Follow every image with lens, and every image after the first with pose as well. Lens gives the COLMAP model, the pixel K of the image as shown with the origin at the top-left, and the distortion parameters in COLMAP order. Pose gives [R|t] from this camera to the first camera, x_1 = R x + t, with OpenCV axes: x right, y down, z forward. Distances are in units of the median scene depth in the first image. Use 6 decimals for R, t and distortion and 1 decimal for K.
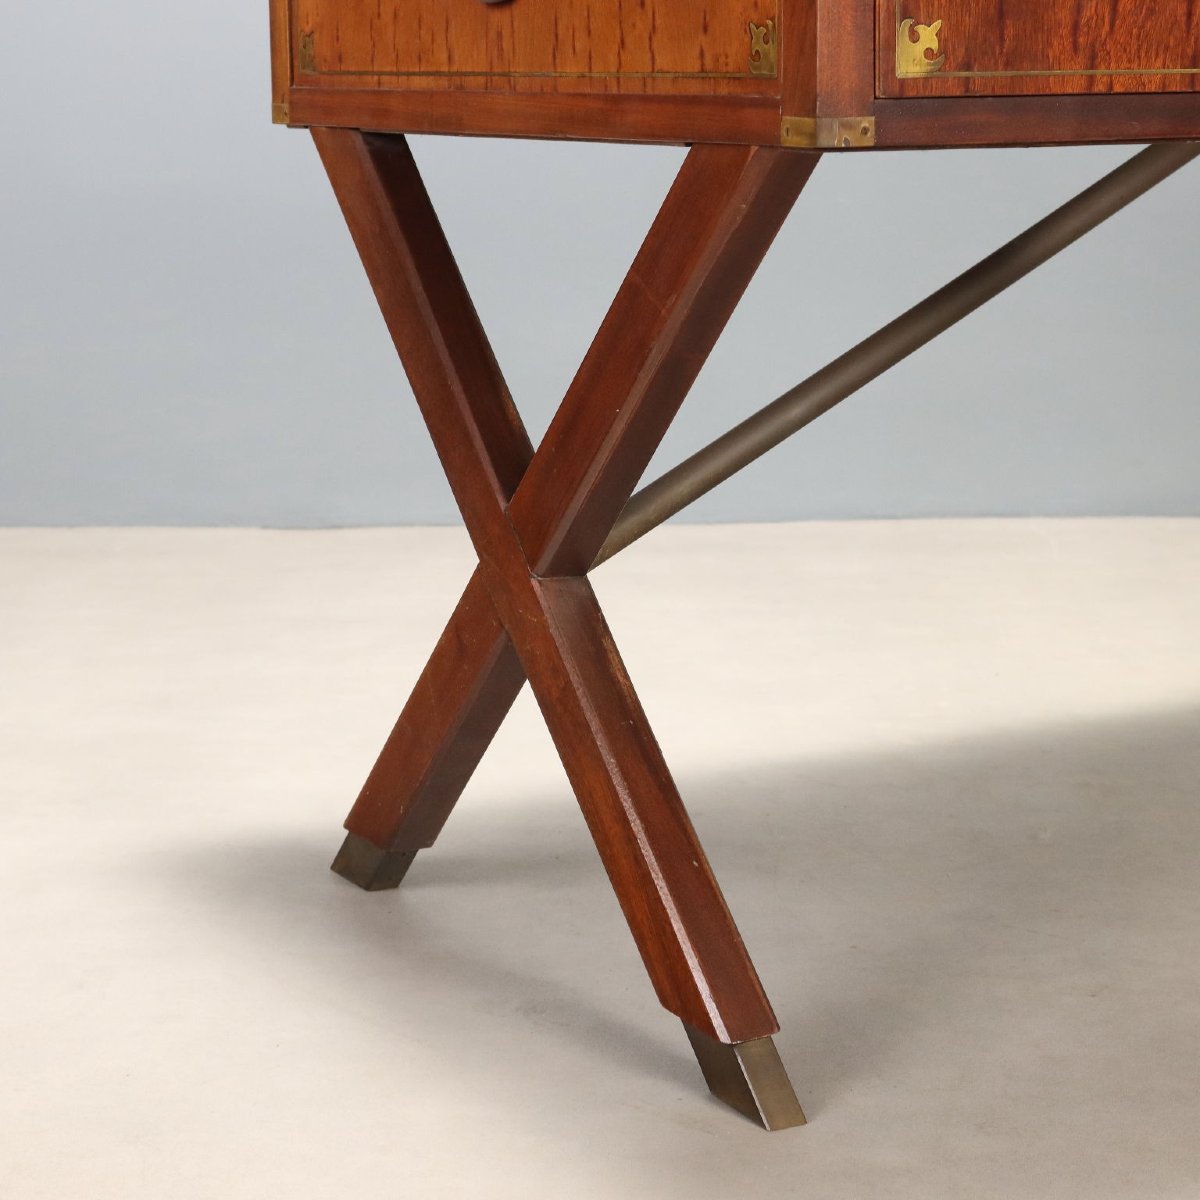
lens RADIAL K [[3010.9, 0, 600.0], [0, 3010.9, 600.0], [0, 0, 1]] dist [0.057223, -0.029875]
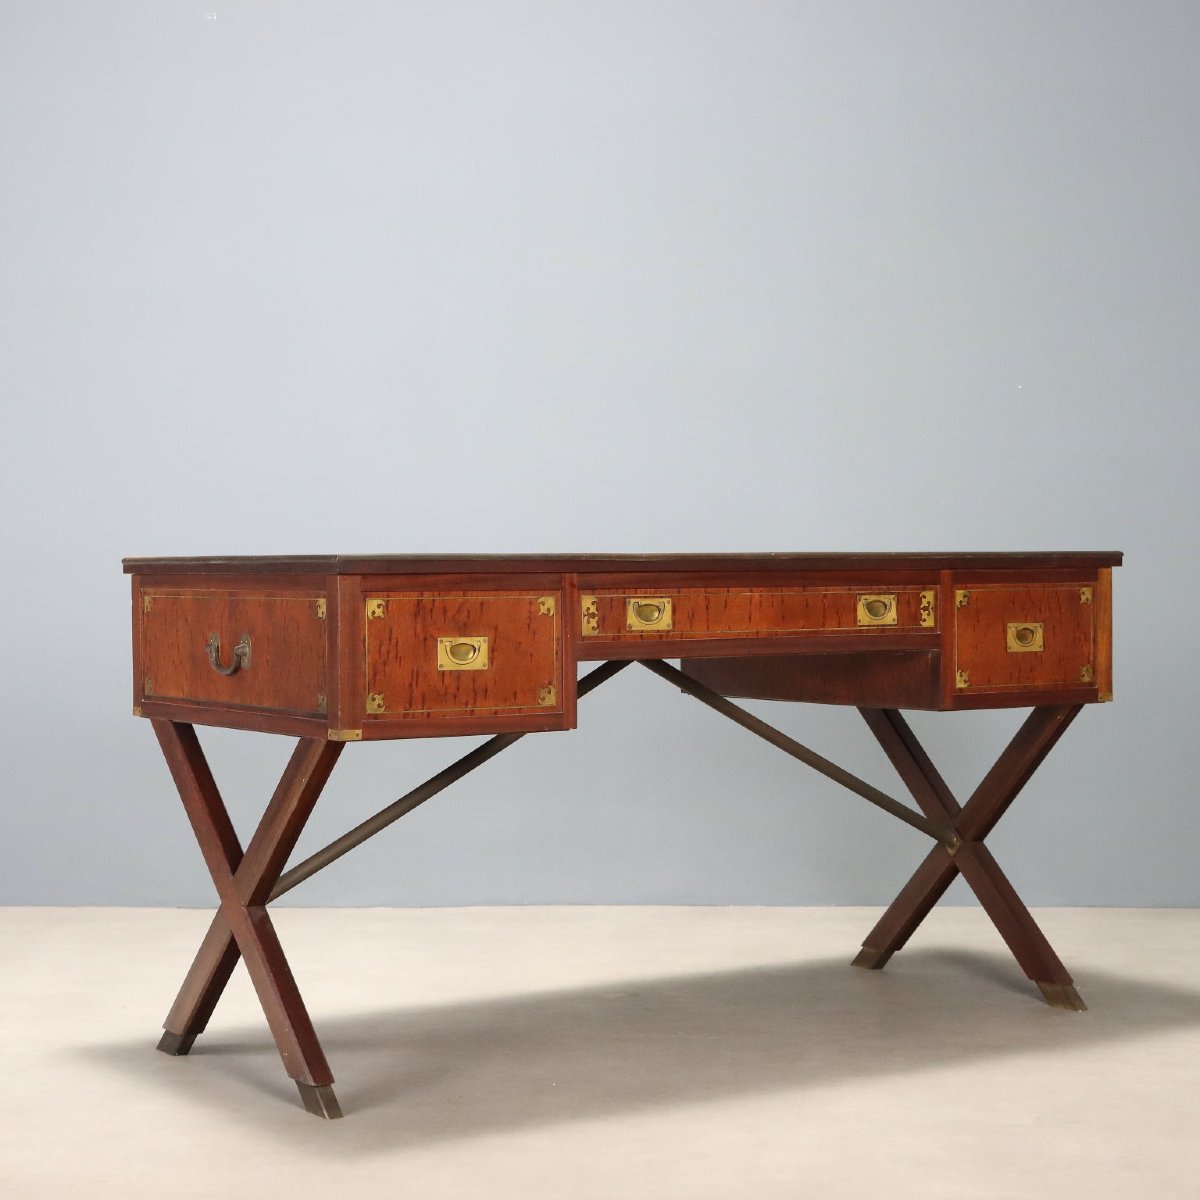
lens RADIAL K [[2470.8, 0, 600.0], [0, 2470.8, 600.0], [0, 0, 1]] dist [-0.009911, -0.257527]
pose [[0.996021, -0.000109, 0.089122, 0.103929], [0.015182, 0.985591, -0.168463, 0.102307], [-0.087819, 0.169146, 0.981671, -1.206873]]
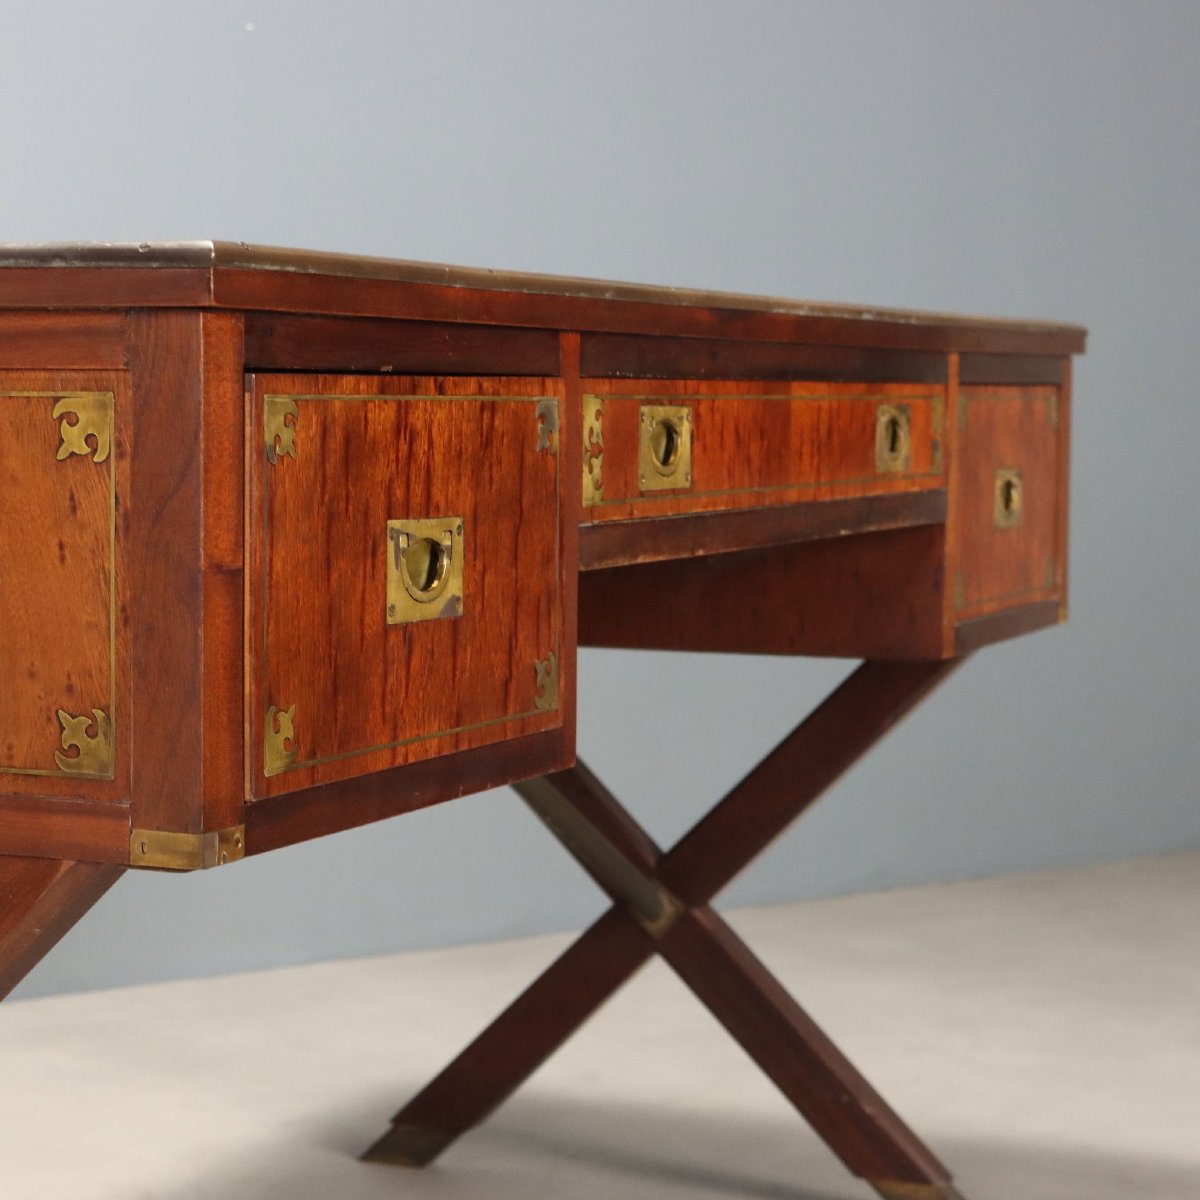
lens RADIAL K [[3010.9, 0, 600.0], [0, 3010.9, 600.0], [0, 0, 1]] dist [0.057223, -0.029875]
pose [[0.775960, -0.027030, 0.630203, -0.344014], [0.097683, 0.992178, -0.077720, -0.142830], [-0.623173, 0.121867, 0.772531, 0.280366]]
